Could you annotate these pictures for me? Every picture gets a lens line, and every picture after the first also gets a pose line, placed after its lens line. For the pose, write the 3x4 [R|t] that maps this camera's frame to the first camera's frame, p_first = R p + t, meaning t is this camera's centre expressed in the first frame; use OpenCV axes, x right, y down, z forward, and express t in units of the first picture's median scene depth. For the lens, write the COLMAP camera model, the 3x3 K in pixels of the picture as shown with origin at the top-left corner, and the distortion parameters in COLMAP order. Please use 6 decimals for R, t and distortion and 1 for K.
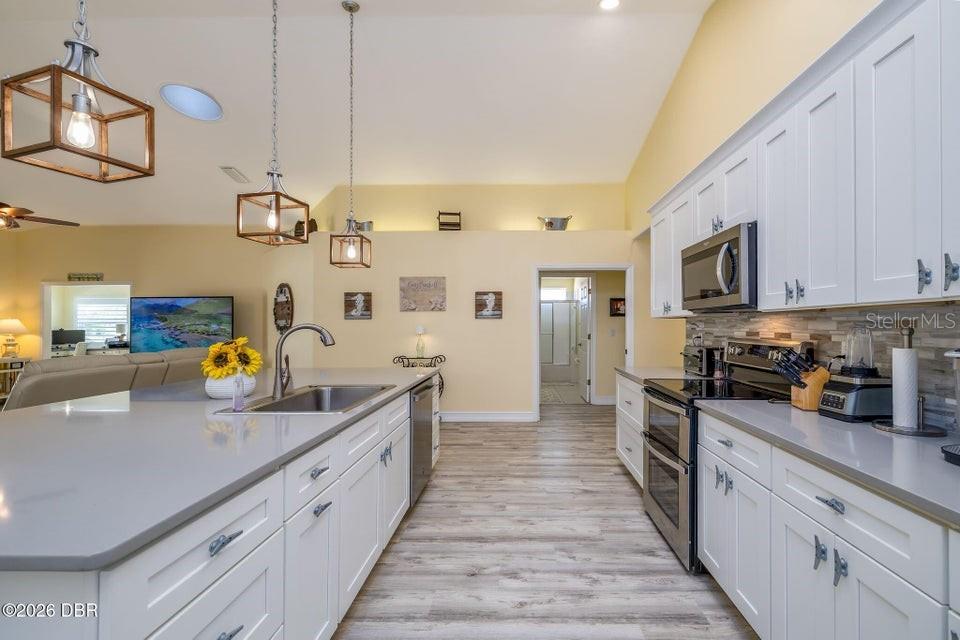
lens RADIAL K [[405.4, 0, 514.3], [0, 405.4, 326.6], [0, 0, 1]] dist [0.004018, 0.000310]
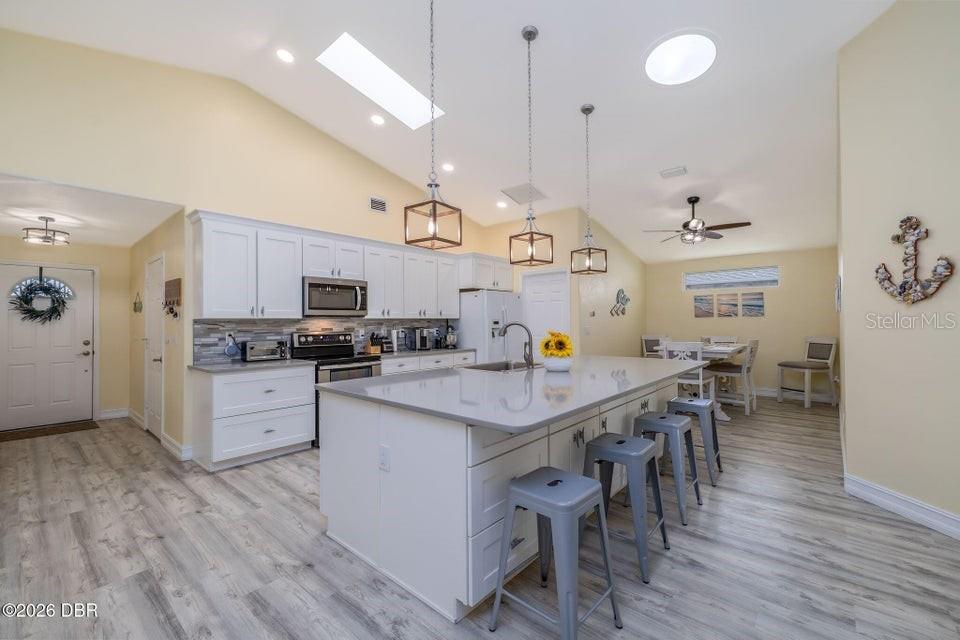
lens RADIAL K [[405.4, 0, 479.5], [0, 405.4, 318.6], [0, 0, 1]] dist [0.004018, 0.000310]
pose [[-0.755953, 0.015012, 0.654454, -0.570517], [0.010535, 0.999887, -0.010766, -0.001845], [-0.654541, -0.001243, -0.756025, 0.899463]]
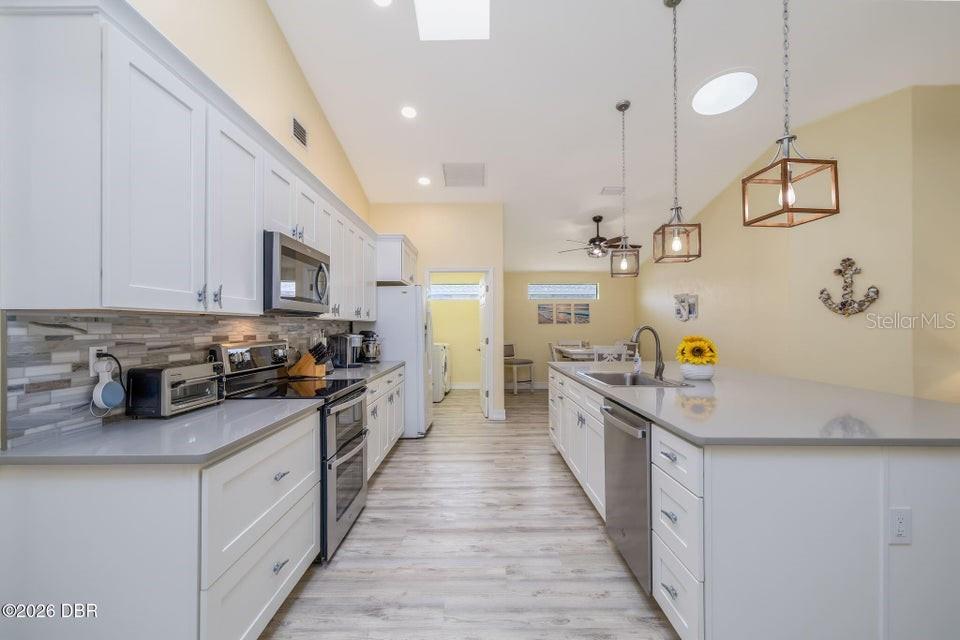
lens RADIAL K [[405.4, 0, 477.8], [0, 405.4, 324.7], [0, 0, 1]] dist [0.004018, 0.000310]
pose [[-0.999972, 0.003777, -0.006478, 0.018004], [0.003805, 0.999983, -0.004443, -0.003072], [0.006461, -0.004468, -0.999969, 0.921225]]
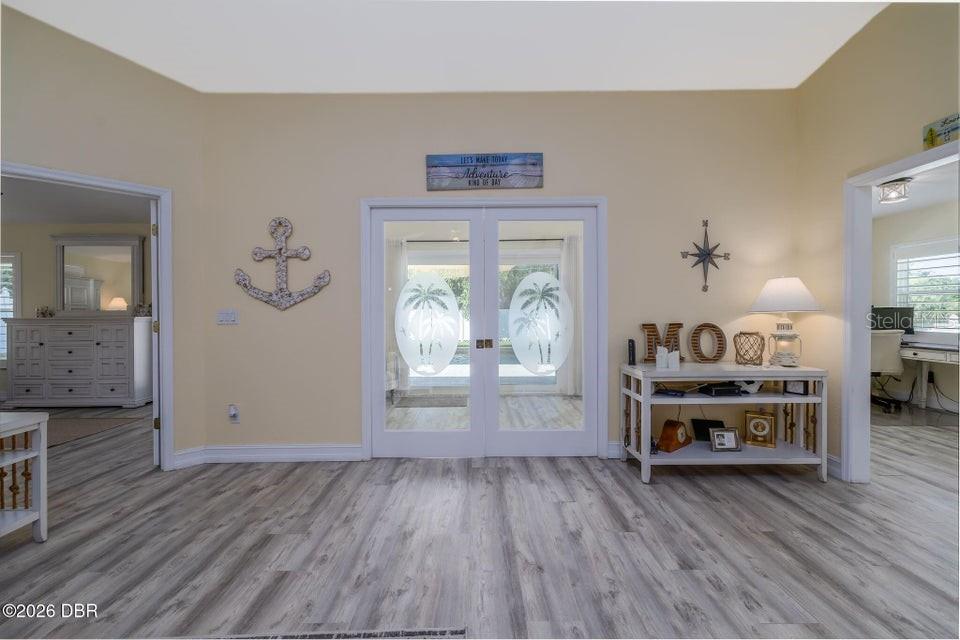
lens RADIAL K [[405.4, 0, 480.4], [0, 405.4, 314.6], [0, 0, 1]] dist [0.004018, 0.000310]
pose [[0.007094, 0.013545, -0.999883, -1.019605], [0.003474, 0.999902, 0.013570, 0.016544], [0.999969, -0.003570, 0.007046, 0.853153]]
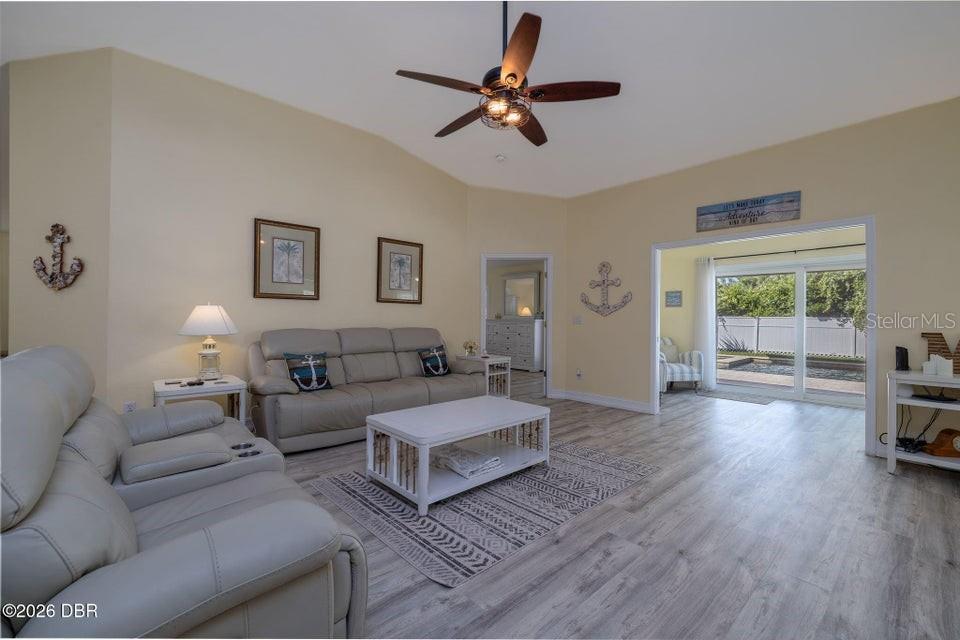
lens RADIAL K [[405.4, 0, 471.7], [0, 405.4, 315.9], [0, 0, 1]] dist [0.004018, 0.000310]
pose [[-0.746958, -0.001886, -0.664869, -0.700350], [-0.005146, 0.999982, 0.002945, 0.015394], [0.664852, 0.005622, -0.746954, 1.099441]]
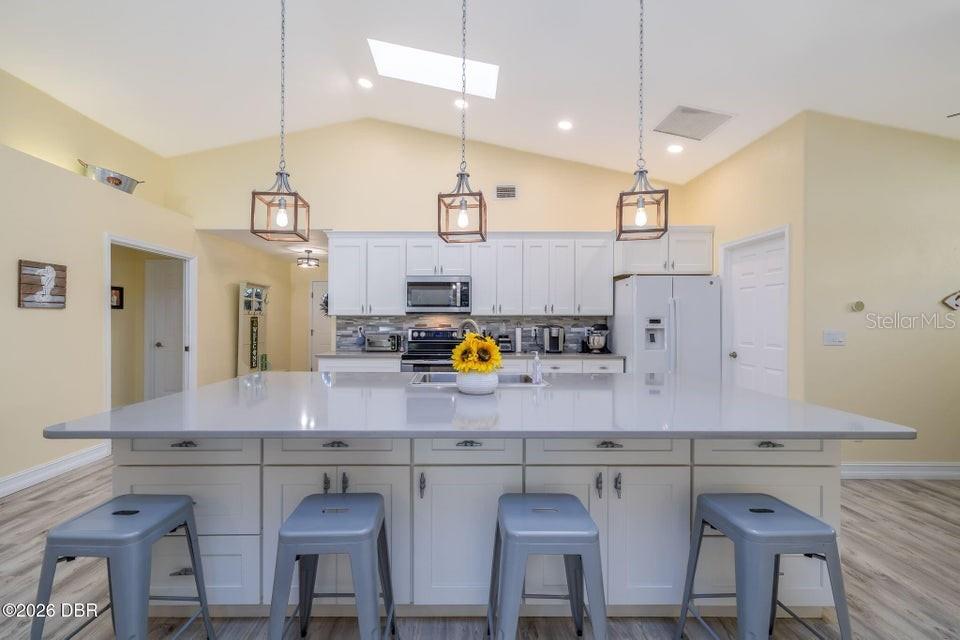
lens RADIAL K [[405.4, 0, 459.9], [0, 405.4, 316.0], [0, 0, 1]] dist [0.004018, 0.000310]
pose [[-0.009274, 0.011979, 0.999885, -0.653612], [-0.000854, 0.999928, -0.011987, -0.002196], [-0.999957, -0.000965, -0.009263, 0.408913]]
